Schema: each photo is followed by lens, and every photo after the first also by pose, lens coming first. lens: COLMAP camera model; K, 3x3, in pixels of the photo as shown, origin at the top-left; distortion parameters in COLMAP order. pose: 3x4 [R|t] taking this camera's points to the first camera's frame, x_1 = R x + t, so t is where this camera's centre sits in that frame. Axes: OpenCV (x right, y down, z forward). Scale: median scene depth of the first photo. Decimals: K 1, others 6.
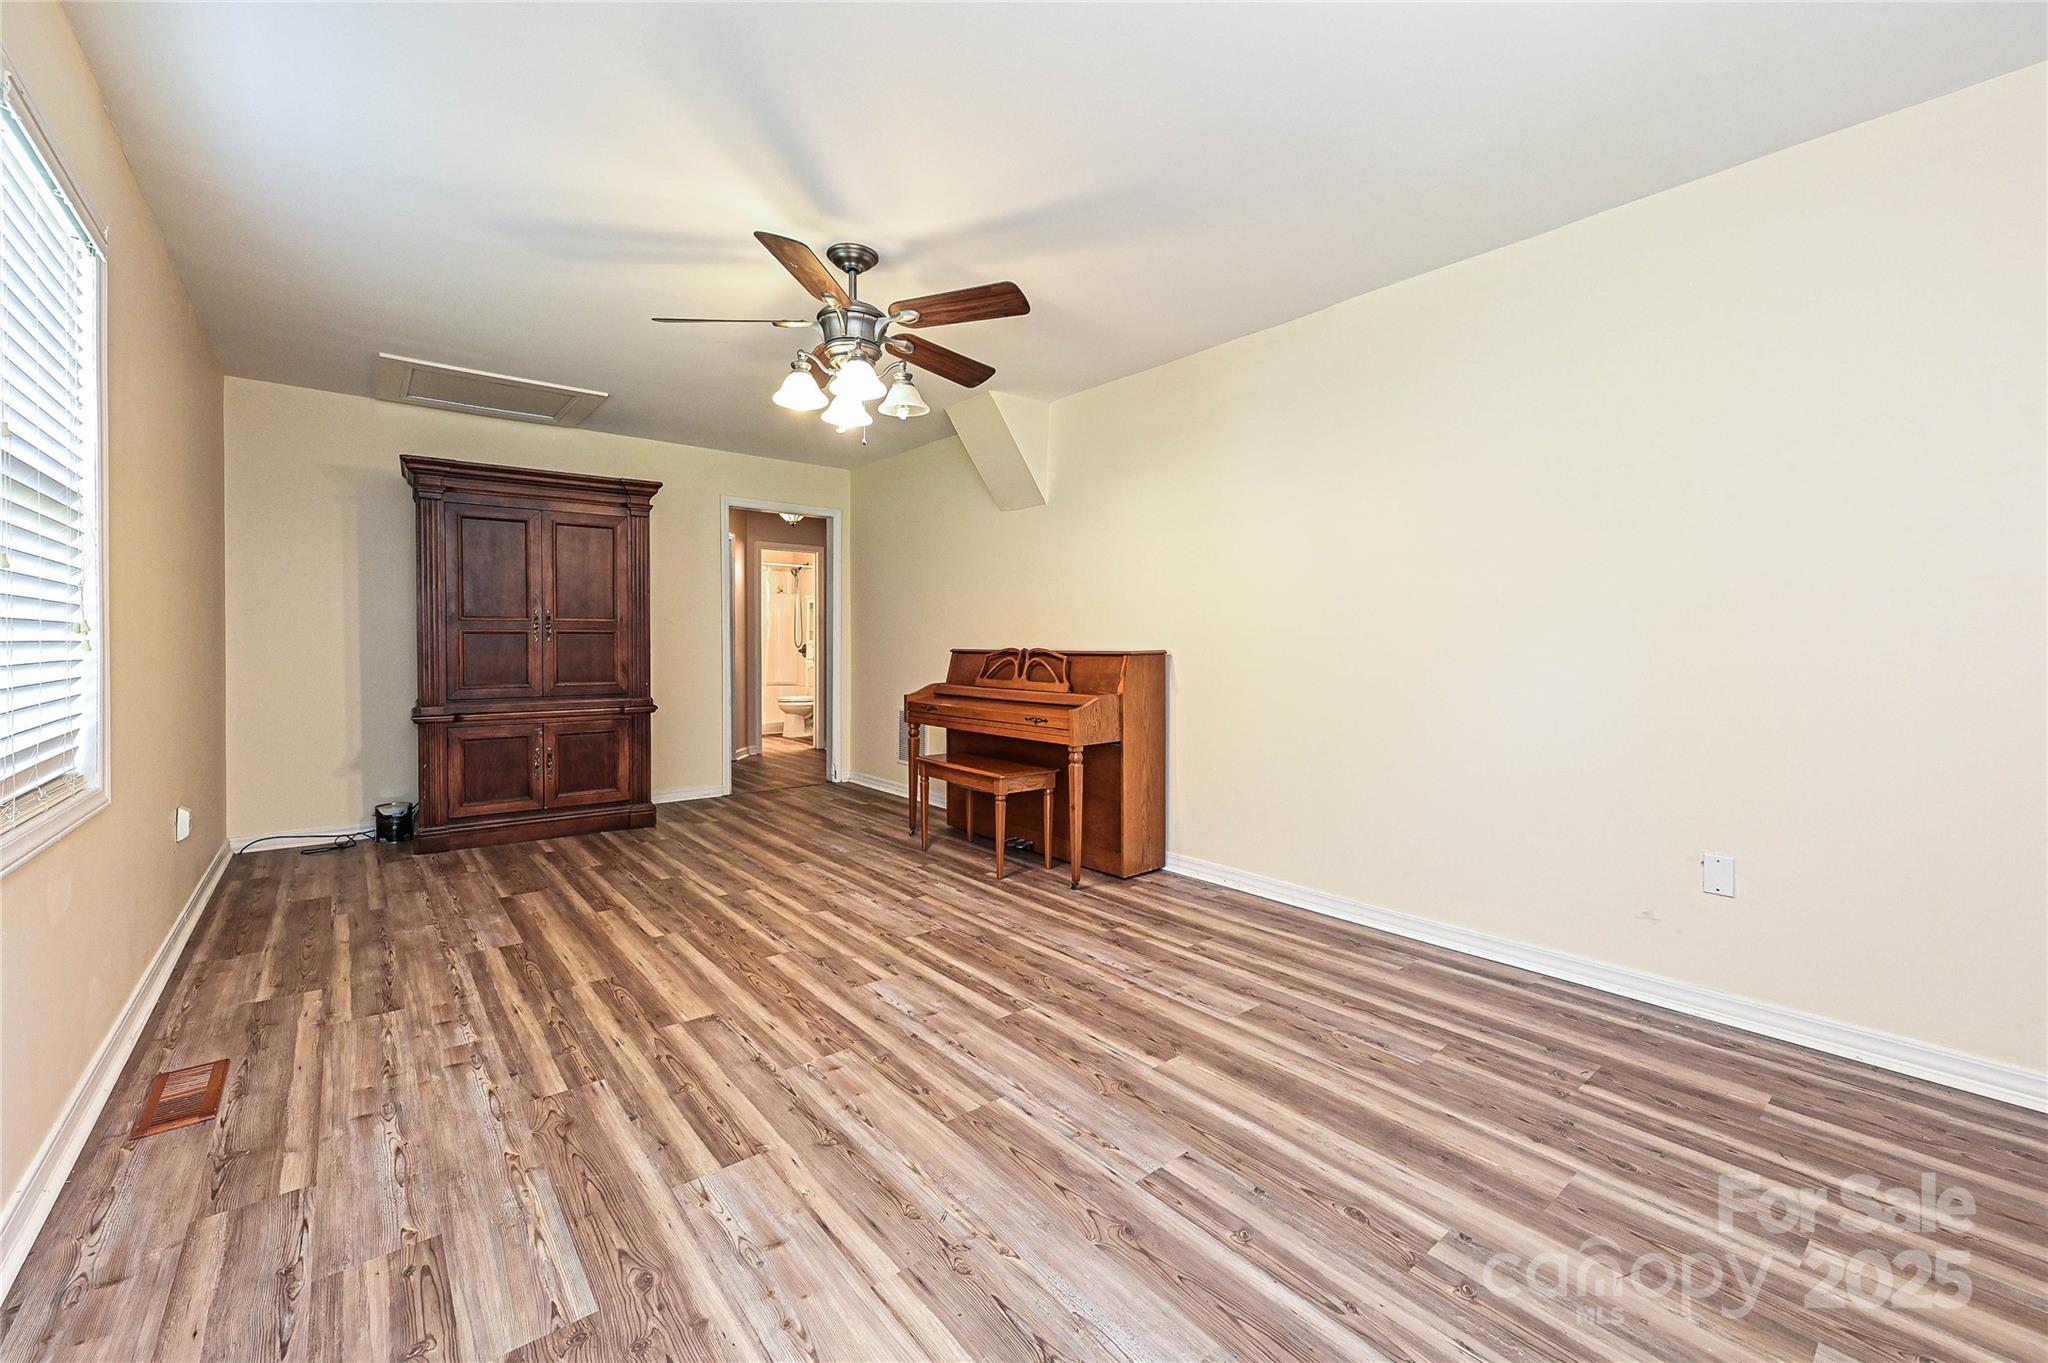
lens RADIAL K [[839.8, 0, 1021.6], [0, 839.8, 675.2], [0, 0, 1]] dist [-0.002768, -0.000327]
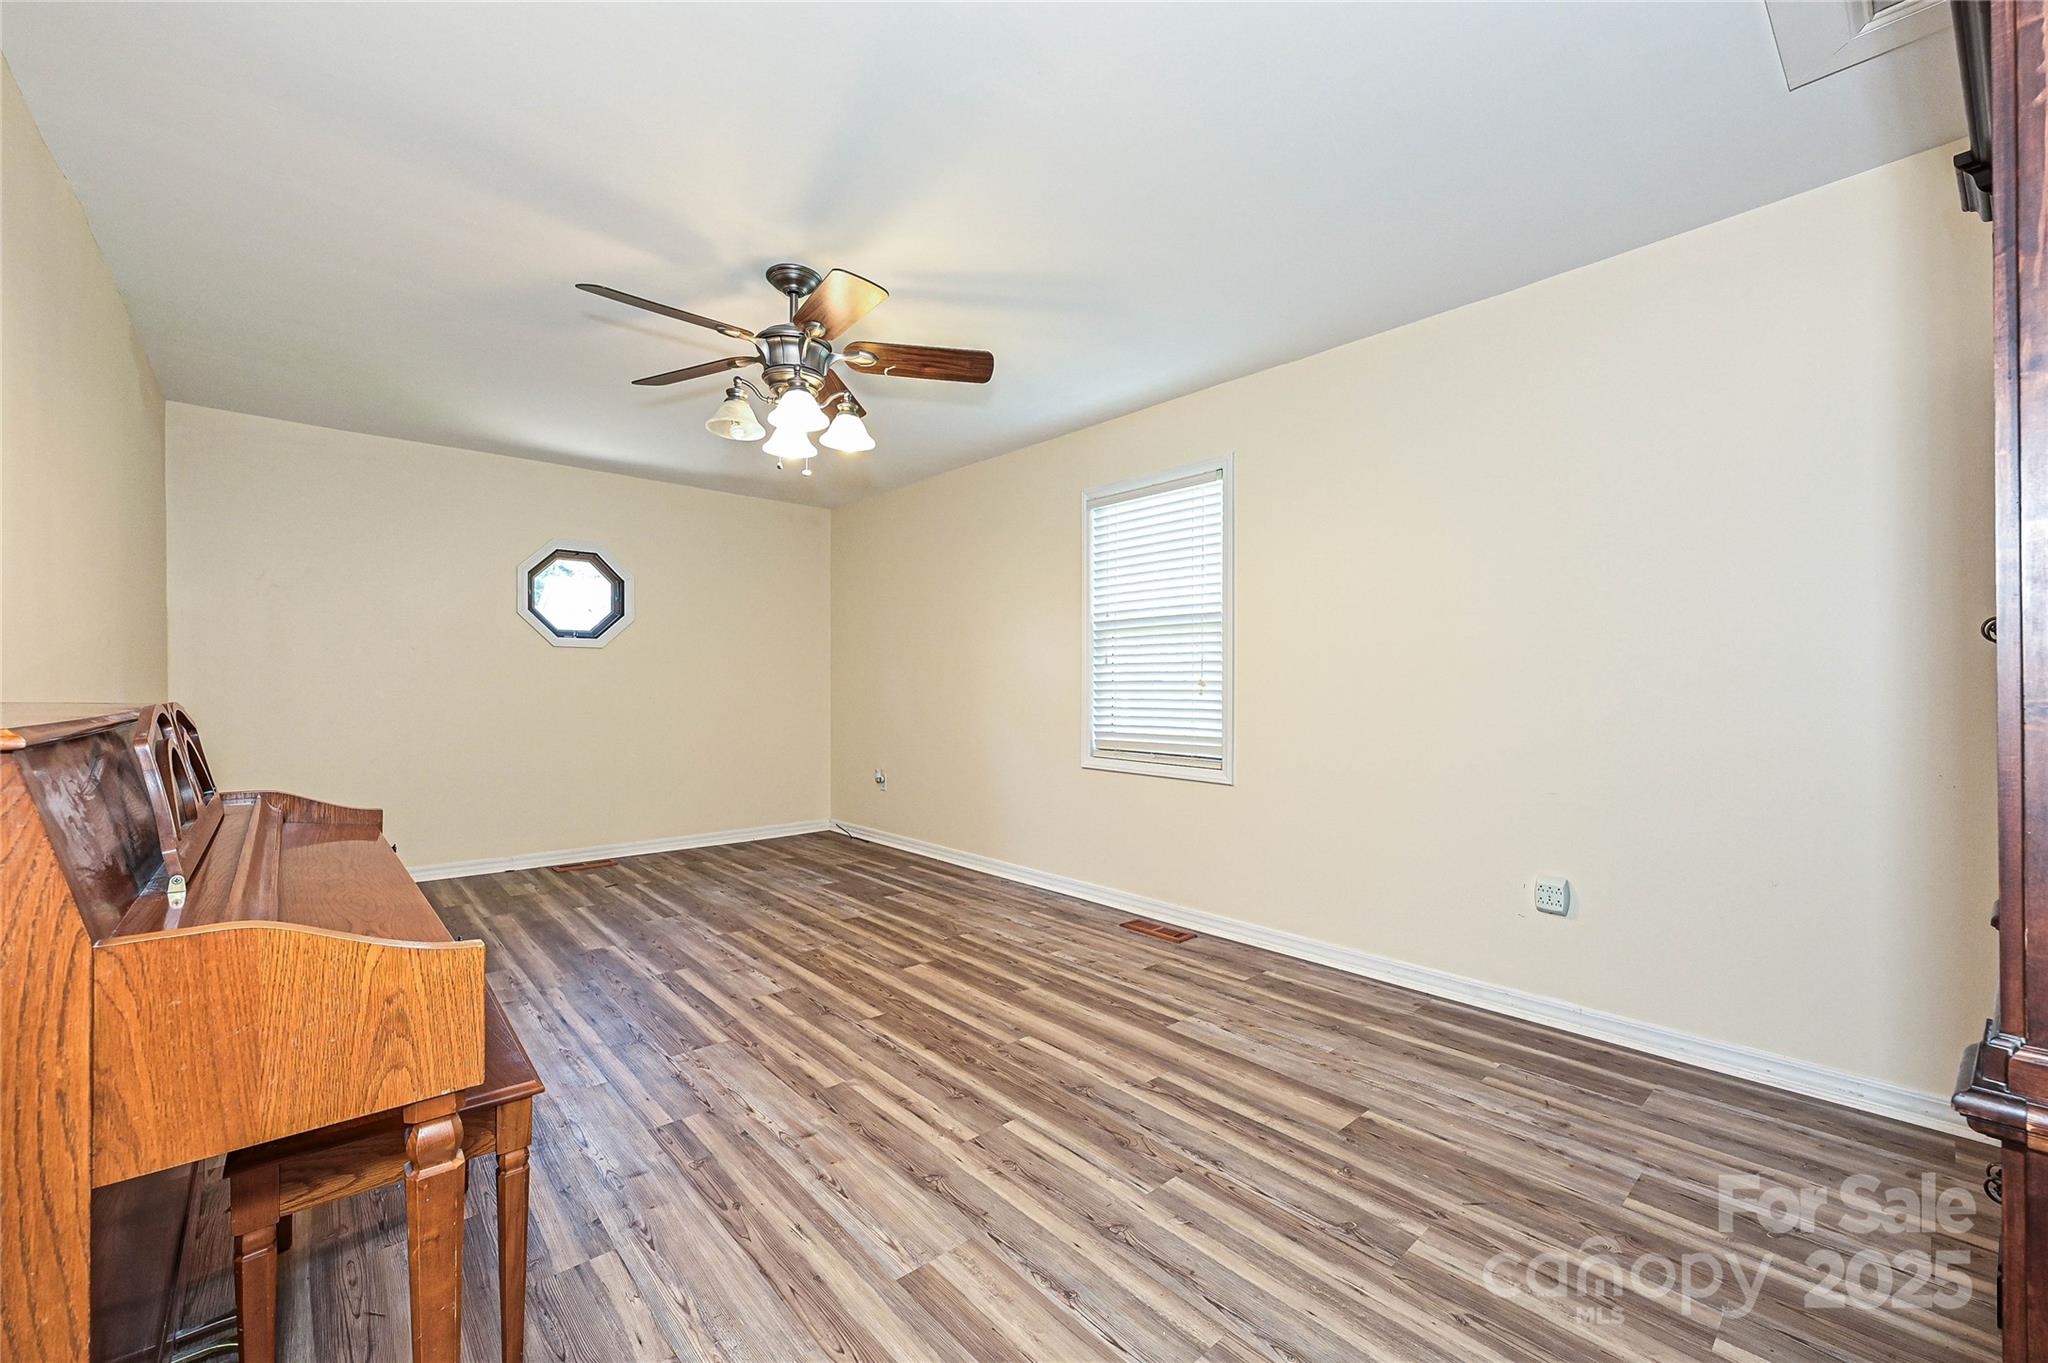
lens RADIAL K [[839.8, 0, 1025.6], [0, 839.8, 680.1], [0, 0, 1]] dist [-0.002768, -0.000327]
pose [[-0.999120, -0.008069, -0.041153, -0.475308], [-0.009267, 0.999536, 0.028999, -0.088083], [0.040900, 0.029355, -0.998732, 2.195722]]
